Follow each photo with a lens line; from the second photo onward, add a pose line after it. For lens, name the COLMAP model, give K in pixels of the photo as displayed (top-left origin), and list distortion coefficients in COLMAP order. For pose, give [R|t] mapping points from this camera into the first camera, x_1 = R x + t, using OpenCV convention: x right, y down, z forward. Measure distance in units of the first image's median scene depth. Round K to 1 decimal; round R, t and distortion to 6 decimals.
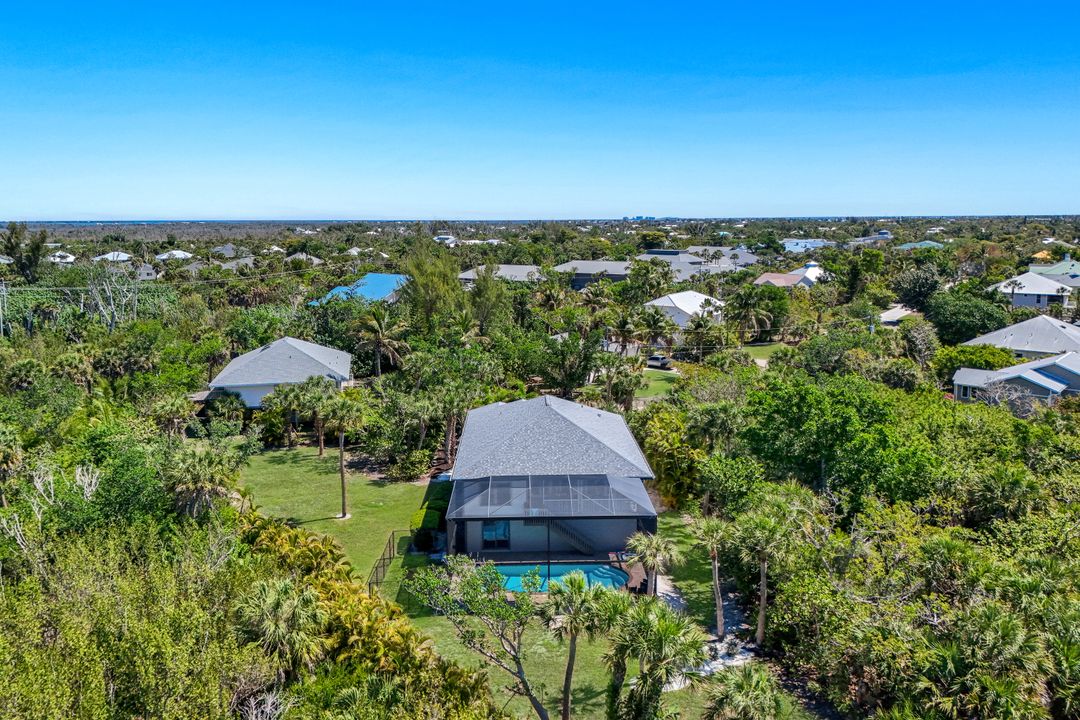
lens RADIAL K [[800.6, 0, 541.3], [0, 800.6, 360.4], [0, 0, 1]] dist [0.045213, 0.003050]
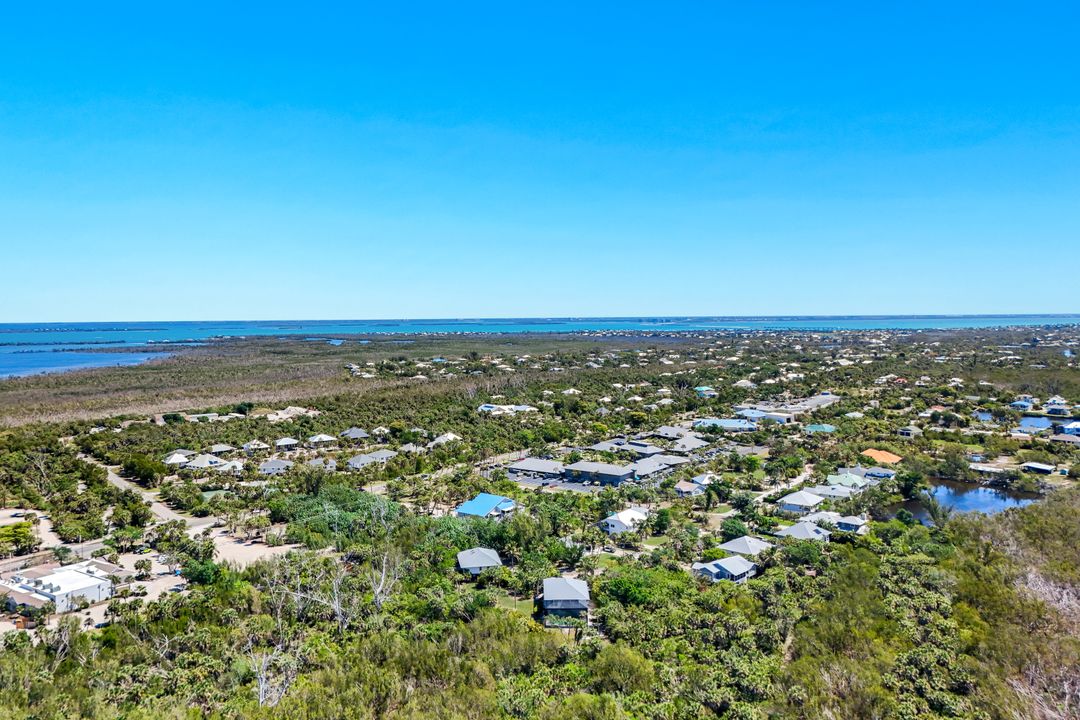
lens RADIAL K [[800.6, 0, 540.7], [0, 800.6, 360.0], [0, 0, 1]] dist [0.045213, 0.003050]
pose [[0.999776, -0.001624, -0.021092, -0.030510], [-0.001011, 0.992245, -0.124291, -0.526585], [0.021131, 0.124284, 0.992022, -3.063563]]
